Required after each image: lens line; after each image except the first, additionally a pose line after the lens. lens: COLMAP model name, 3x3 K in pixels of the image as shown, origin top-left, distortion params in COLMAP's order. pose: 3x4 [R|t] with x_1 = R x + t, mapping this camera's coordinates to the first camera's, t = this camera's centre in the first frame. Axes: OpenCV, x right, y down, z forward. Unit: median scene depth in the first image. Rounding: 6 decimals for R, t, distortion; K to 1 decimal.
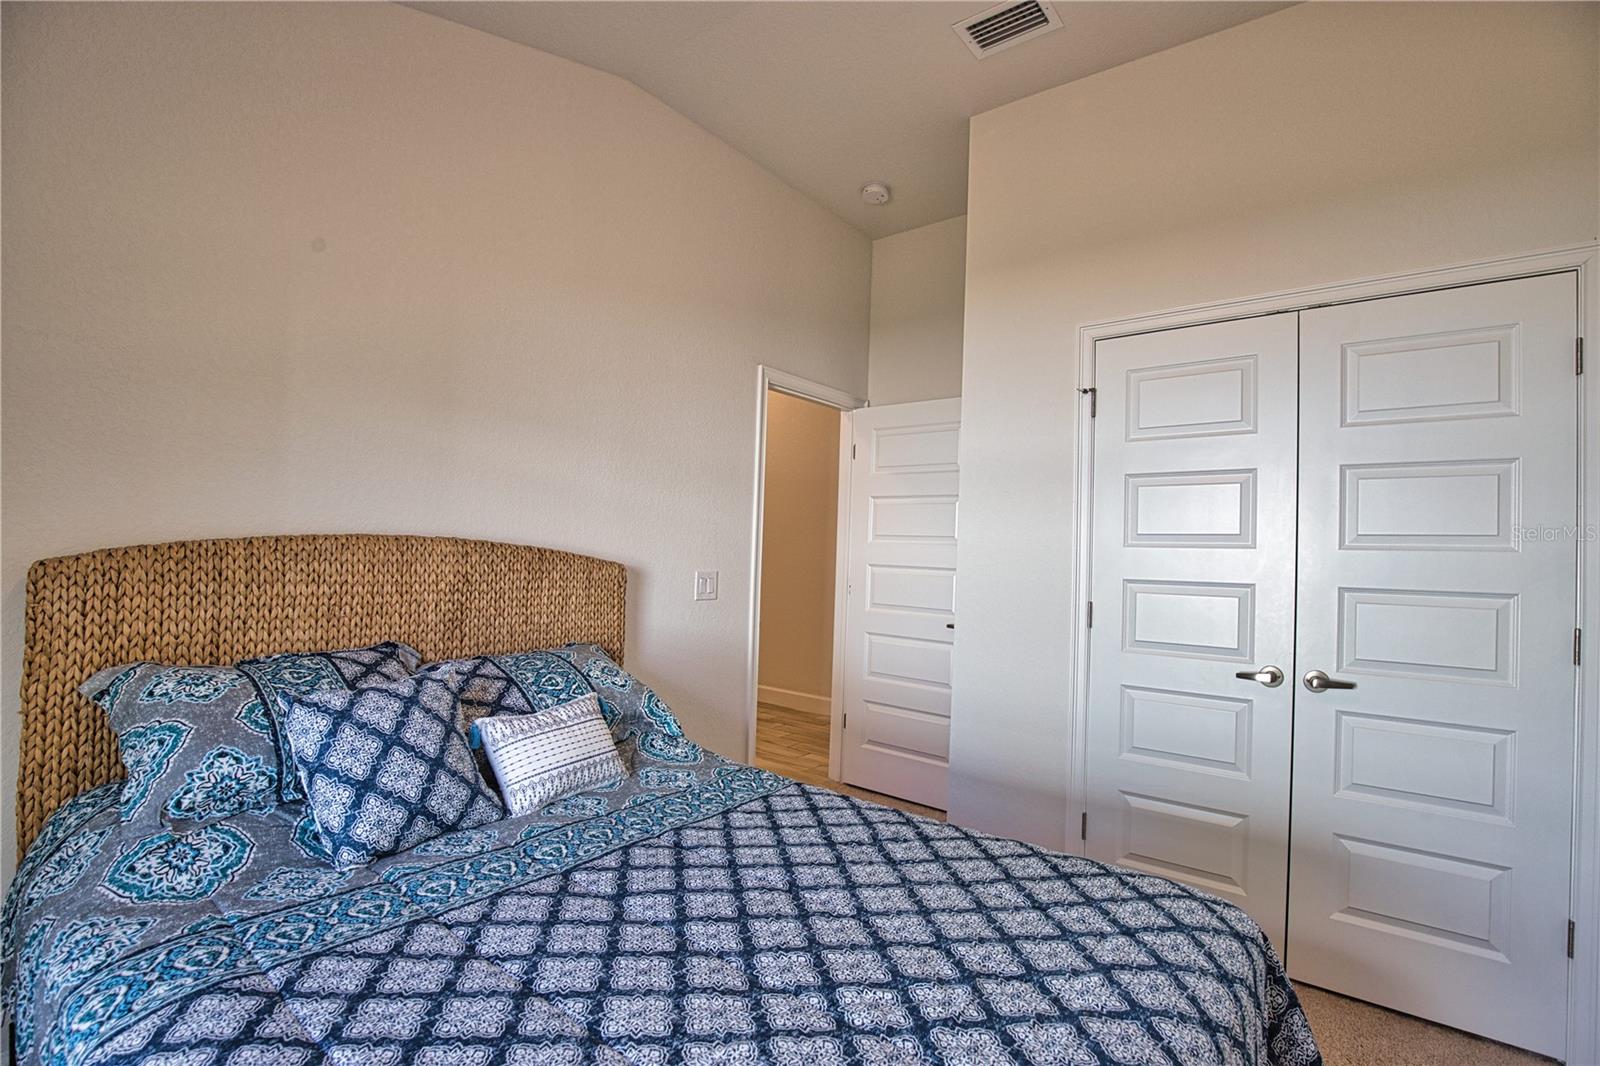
lens RADIAL K [[642.9, 0, 800.7], [0, 642.9, 543.6], [0, 0, 1]] dist [-0.000318, -0.000037]
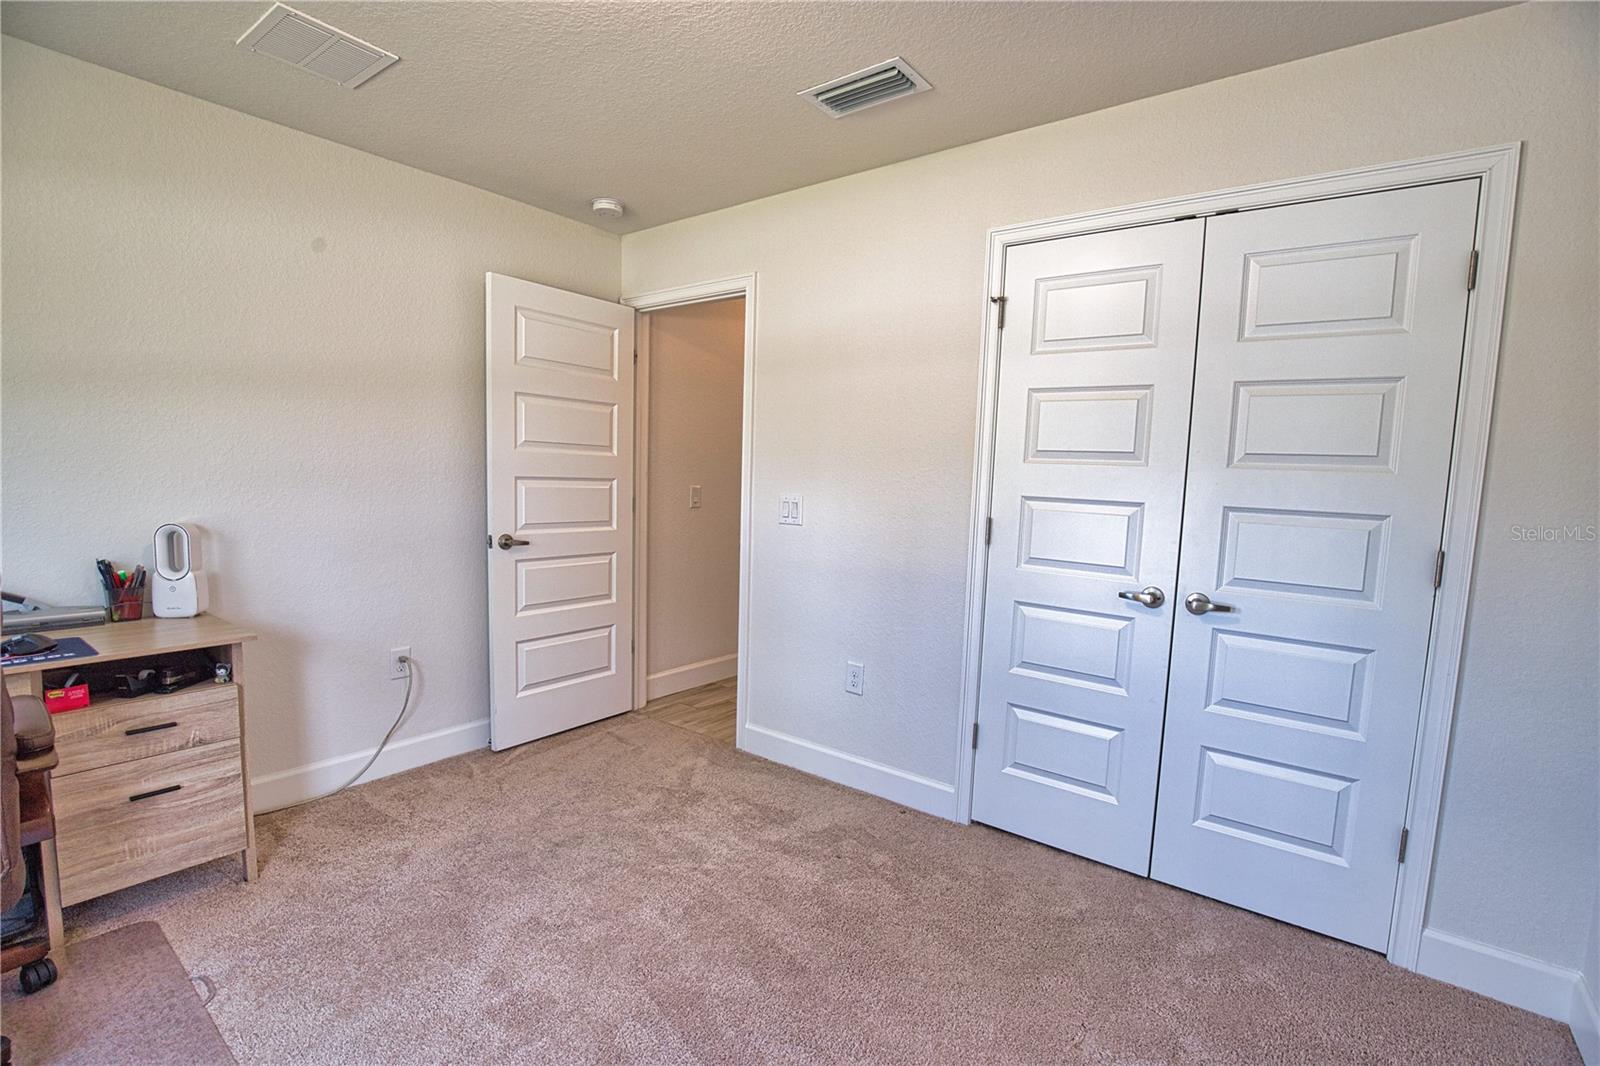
lens RADIAL K [[728.1, 0, 800.0], [0, 728.1, 533.0], [0, 0, 1]] dist [-0.000291, -0.000031]
pose [[0.998966, 0.017711, -0.041877, 0.231729], [-0.013366, 0.994710, 0.101854, 0.002213], [0.043460, -0.101189, 0.993918, -0.150316]]
